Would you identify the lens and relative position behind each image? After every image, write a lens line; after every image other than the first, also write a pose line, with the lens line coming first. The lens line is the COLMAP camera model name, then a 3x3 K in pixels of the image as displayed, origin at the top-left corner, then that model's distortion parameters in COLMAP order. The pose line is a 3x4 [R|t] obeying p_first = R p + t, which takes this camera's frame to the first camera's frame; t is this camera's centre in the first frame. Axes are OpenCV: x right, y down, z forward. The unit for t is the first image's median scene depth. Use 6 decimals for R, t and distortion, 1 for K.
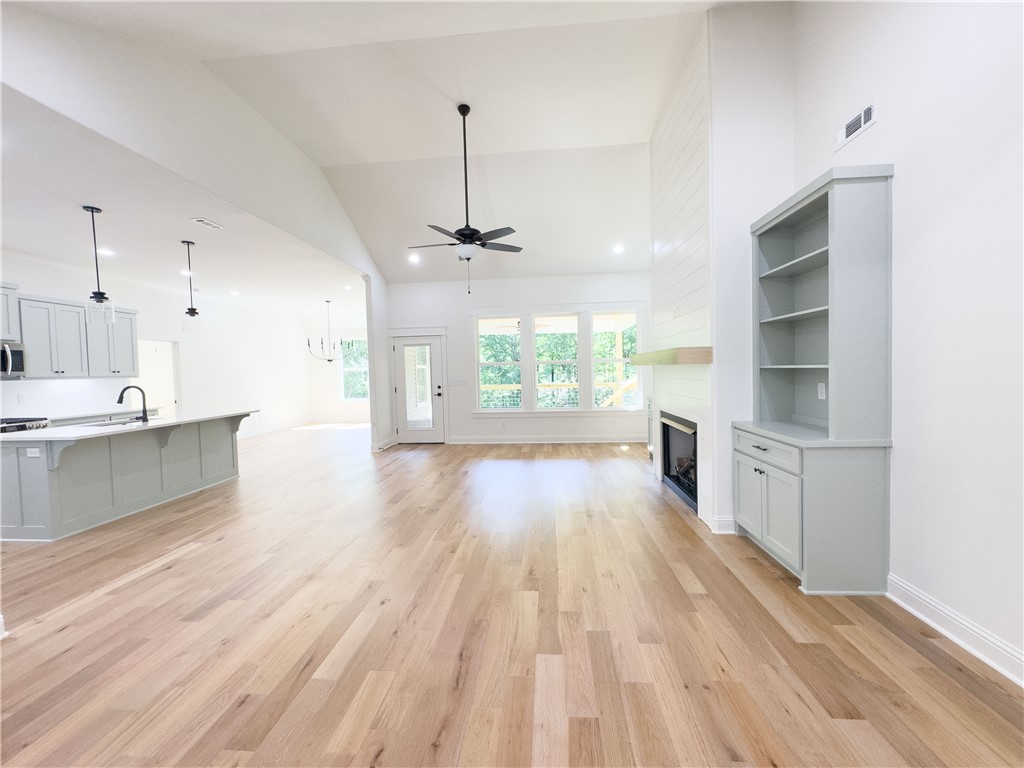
lens RADIAL K [[414.2, 0, 509.2], [0, 414.2, 382.4], [0, 0, 1]] dist [-0.000306, 0.000138]
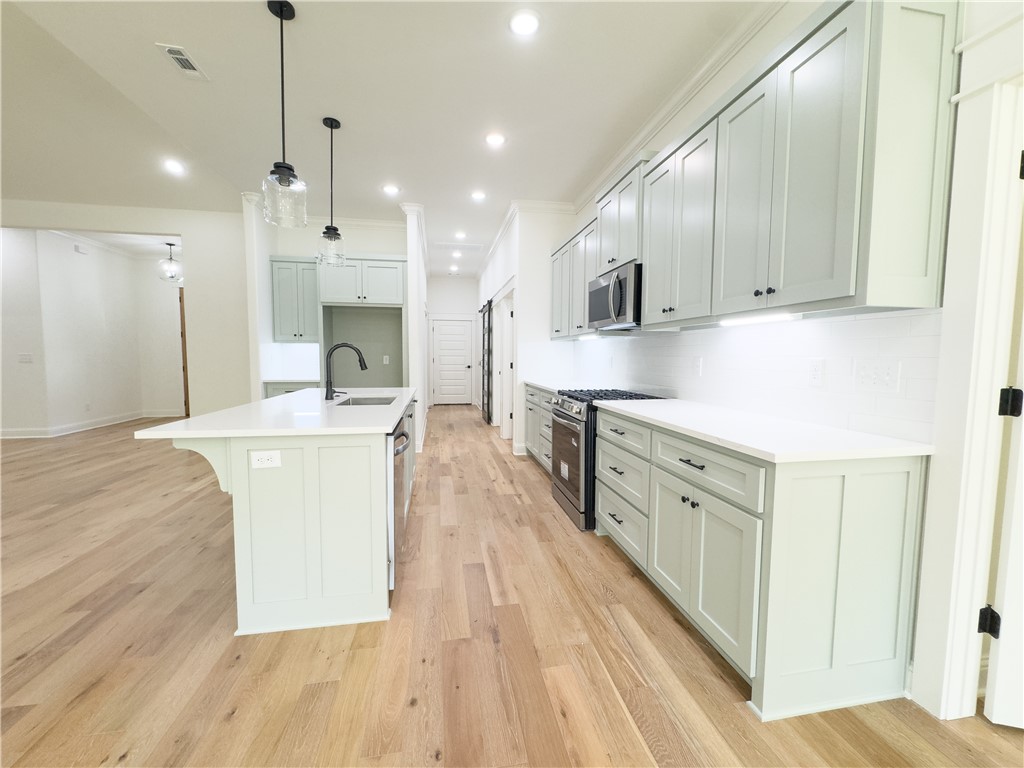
lens RADIAL K [[411.1, 0, 514.1], [0, 411.1, 384.7], [0, 0, 1]] dist [-0.002084, -0.000534]
pose [[-0.961492, 0.040014, -0.271904, -0.838638], [0.009644, 0.993647, 0.112124, 0.000962], [0.274663, 0.105185, -0.955770, 1.542720]]
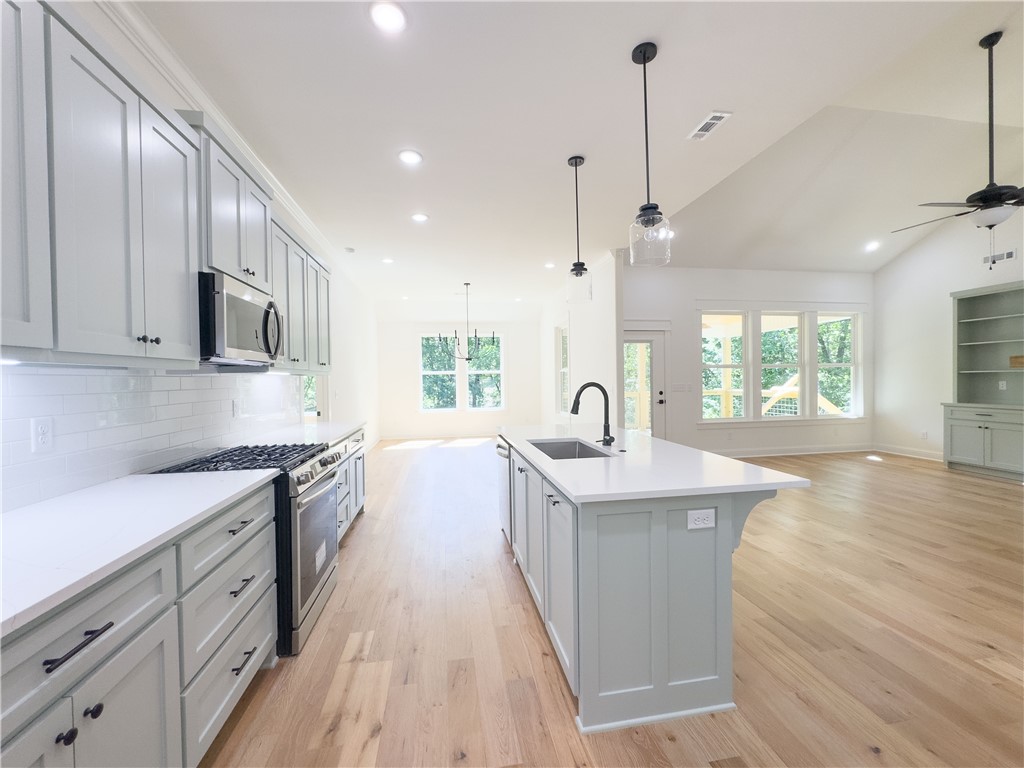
lens RADIAL K [[411.1, 0, 514.1], [0, 411.1, 384.7], [0, 0, 1]] dist [-0.002084, -0.000534]
pose [[0.964334, 0.007939, 0.264571, -1.000253], [-0.001867, 0.999729, -0.023194, 0.021121], [-0.264683, 0.021873, 0.964087, 0.416856]]
